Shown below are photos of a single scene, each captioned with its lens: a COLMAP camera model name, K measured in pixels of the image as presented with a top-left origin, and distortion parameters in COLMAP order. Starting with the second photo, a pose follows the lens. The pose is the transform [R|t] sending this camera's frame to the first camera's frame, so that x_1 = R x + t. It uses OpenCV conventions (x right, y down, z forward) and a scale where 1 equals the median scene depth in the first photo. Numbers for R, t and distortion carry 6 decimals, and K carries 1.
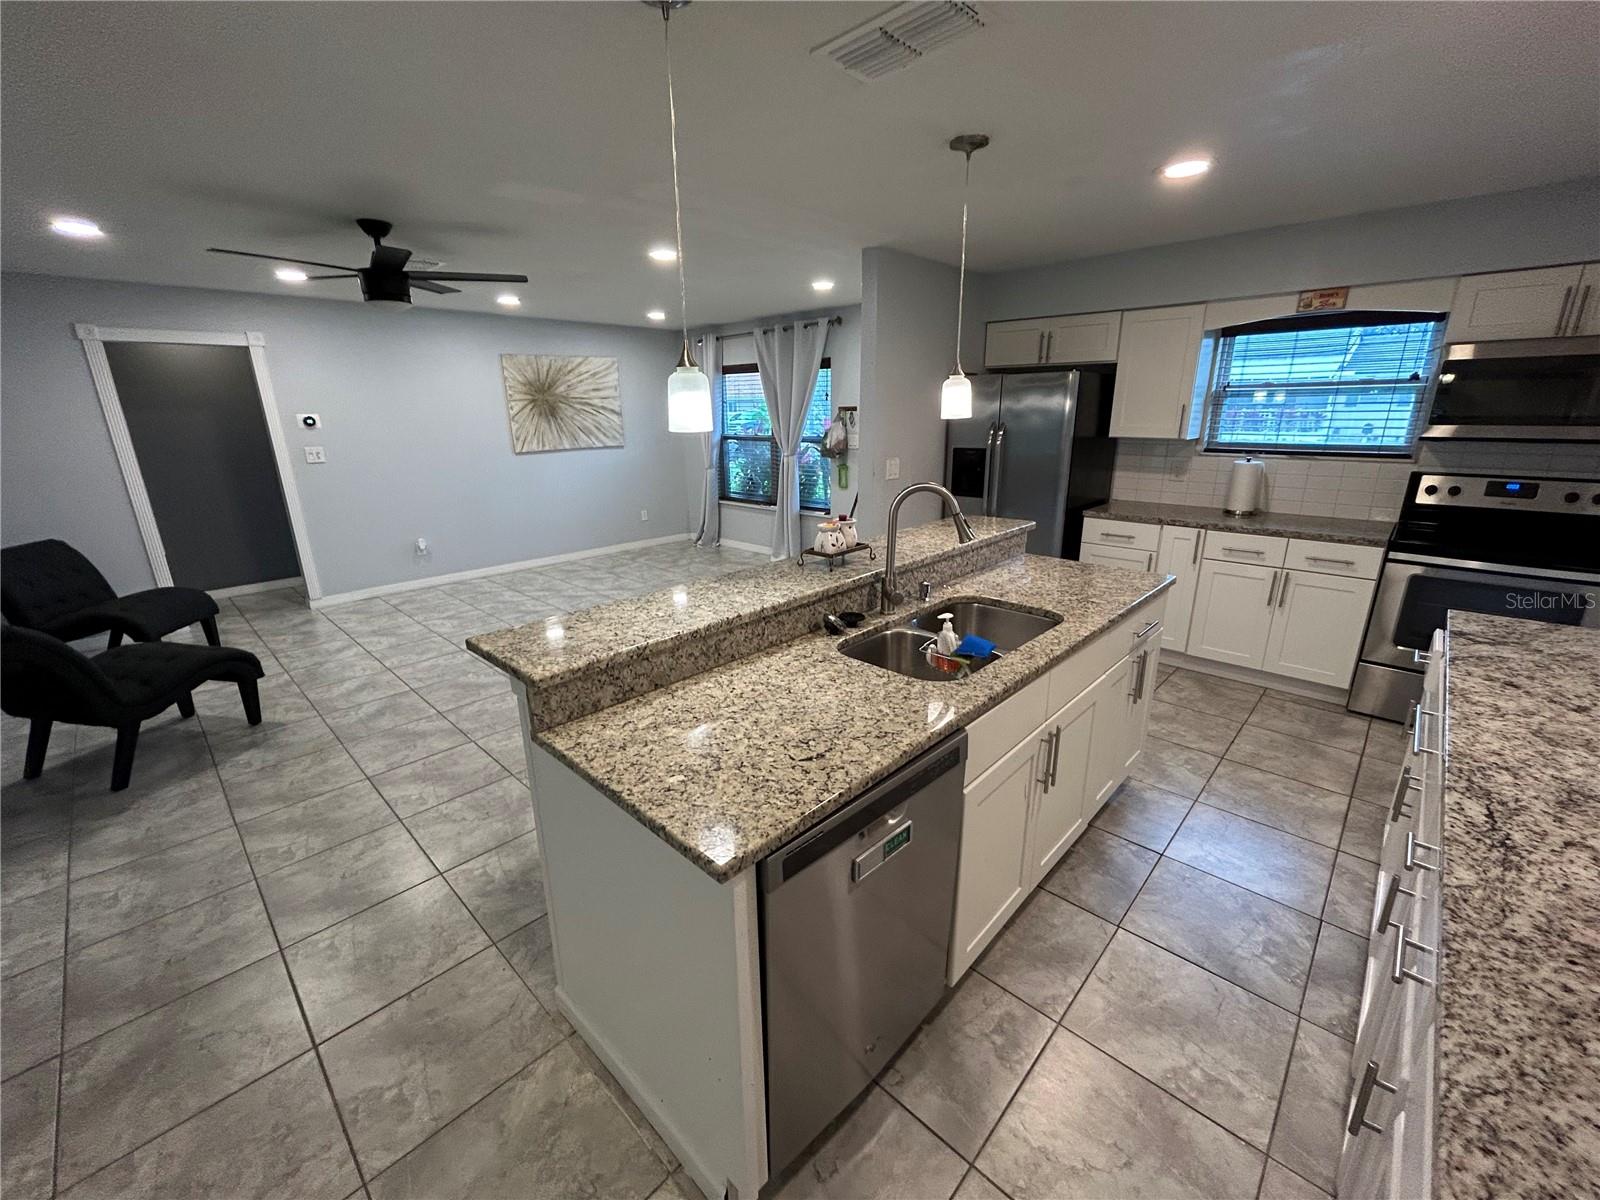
lens RADIAL K [[651.3, 0, 799.1], [0, 651.3, 601.5], [0, 0, 1]] dist [0.002477, 0.000352]
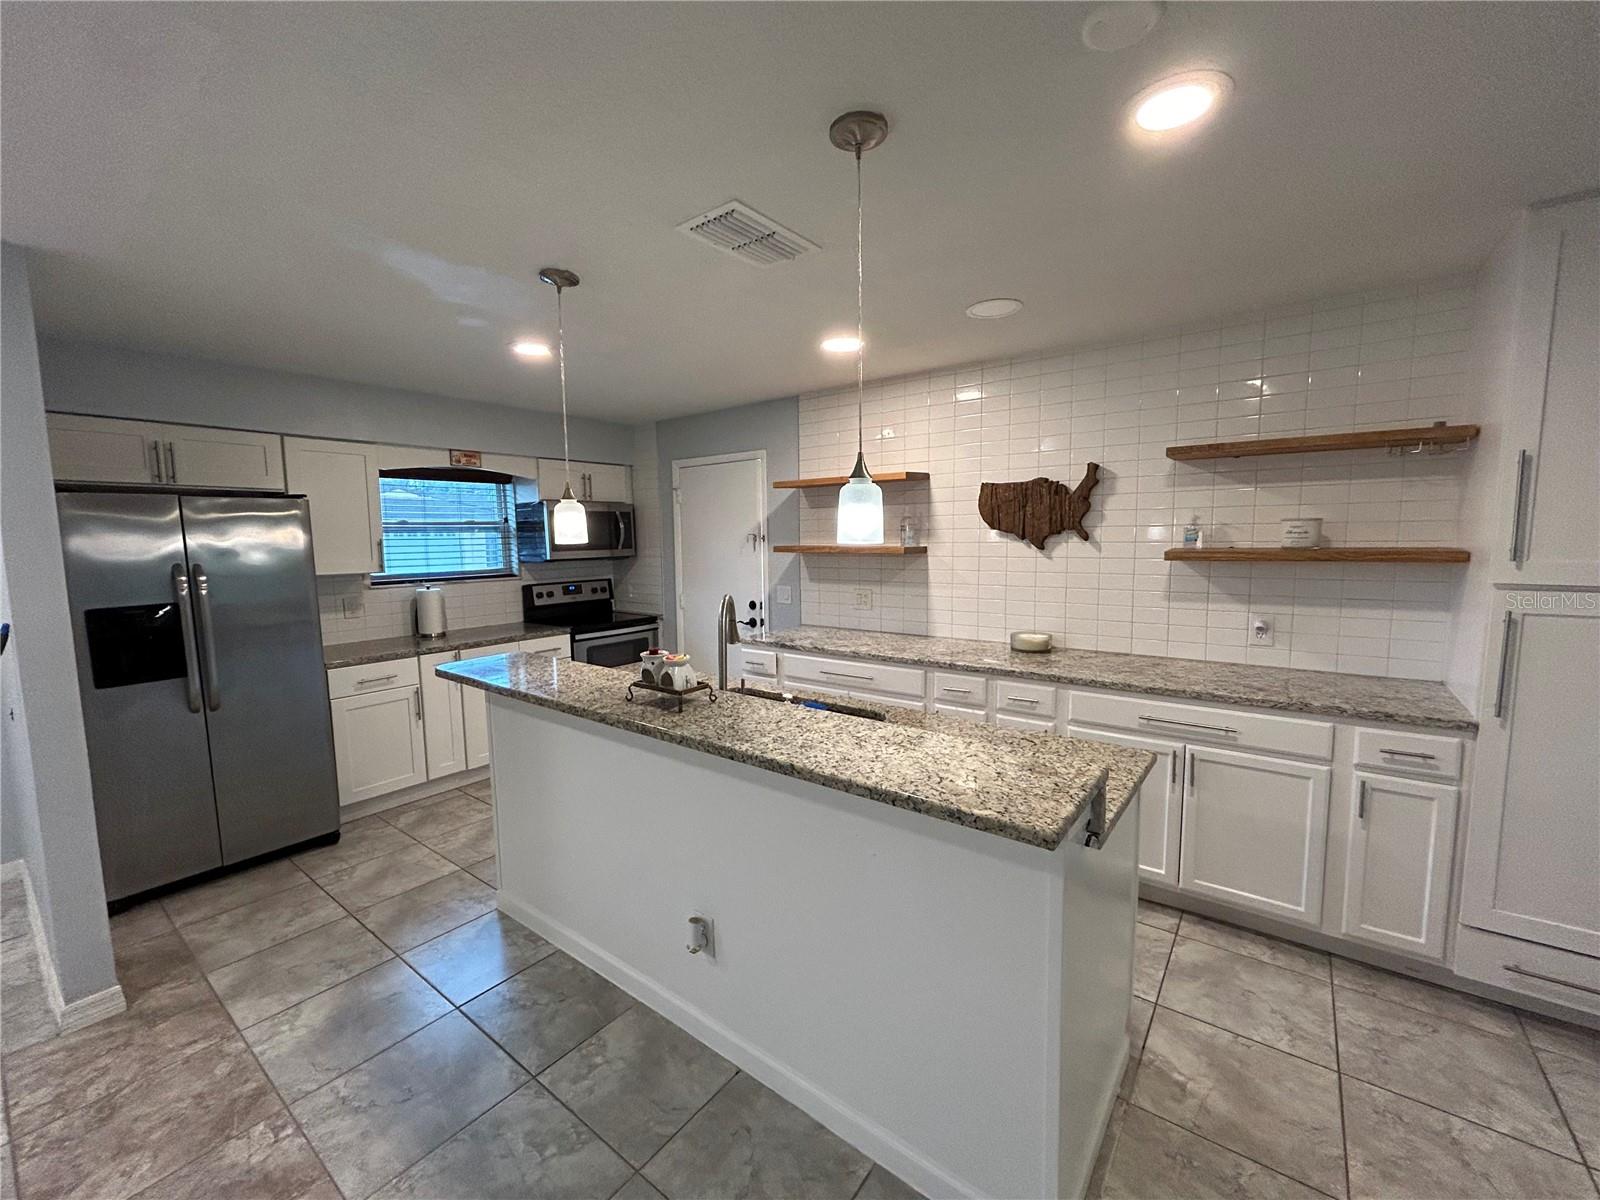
lens RADIAL K [[651.3, 0, 797.0], [0, 651.3, 600.1], [0, 0, 1]] dist [0.002477, 0.000352]
pose [[-0.108964, -0.086738, 0.990254, -0.825148], [0.302882, 0.945920, 0.116183, -0.243414], [-0.946778, 0.312590, -0.076800, 0.894081]]
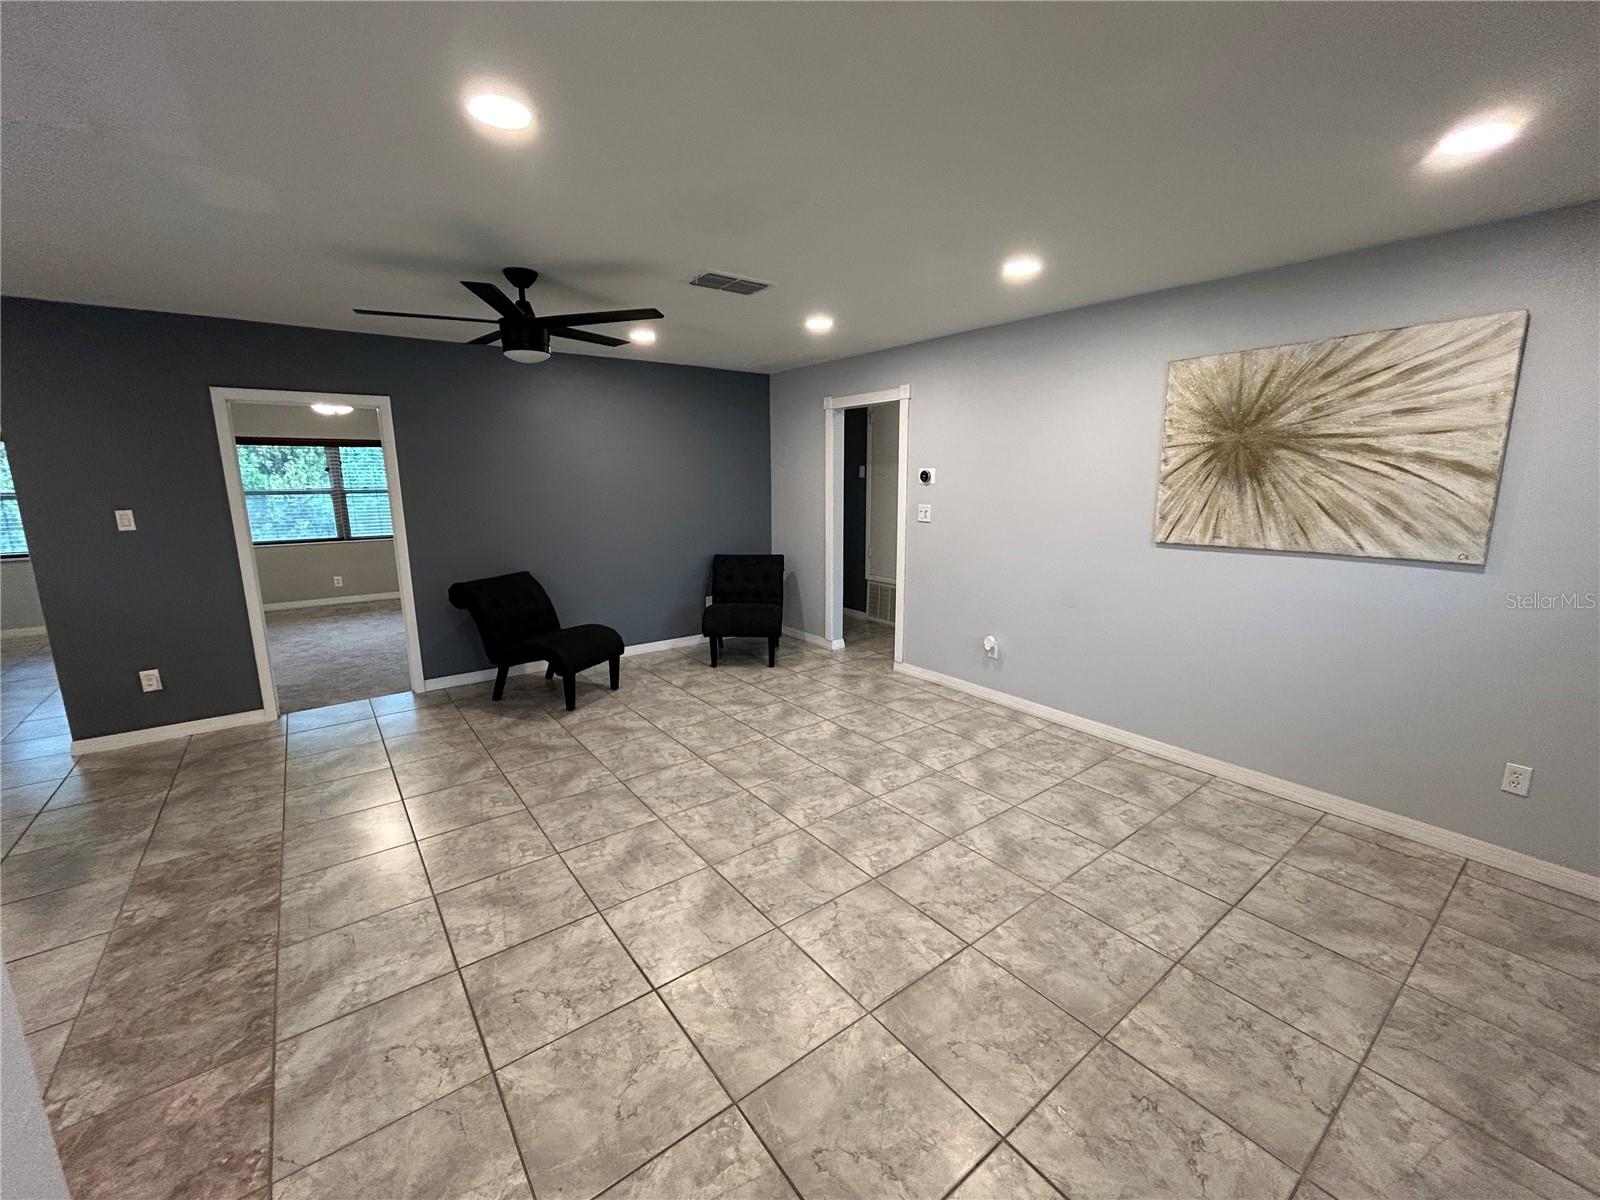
lens RADIAL K [[651.3, 0, 800.0], [0, 651.3, 599.7], [0, 0, 1]] dist [0.002477, 0.000352]
pose [[-0.158076, 0.203185, -0.966296, 0.135026], [-0.278169, 0.929803, 0.241017, -0.222474], [0.947435, 0.306893, -0.090460, 0.753582]]
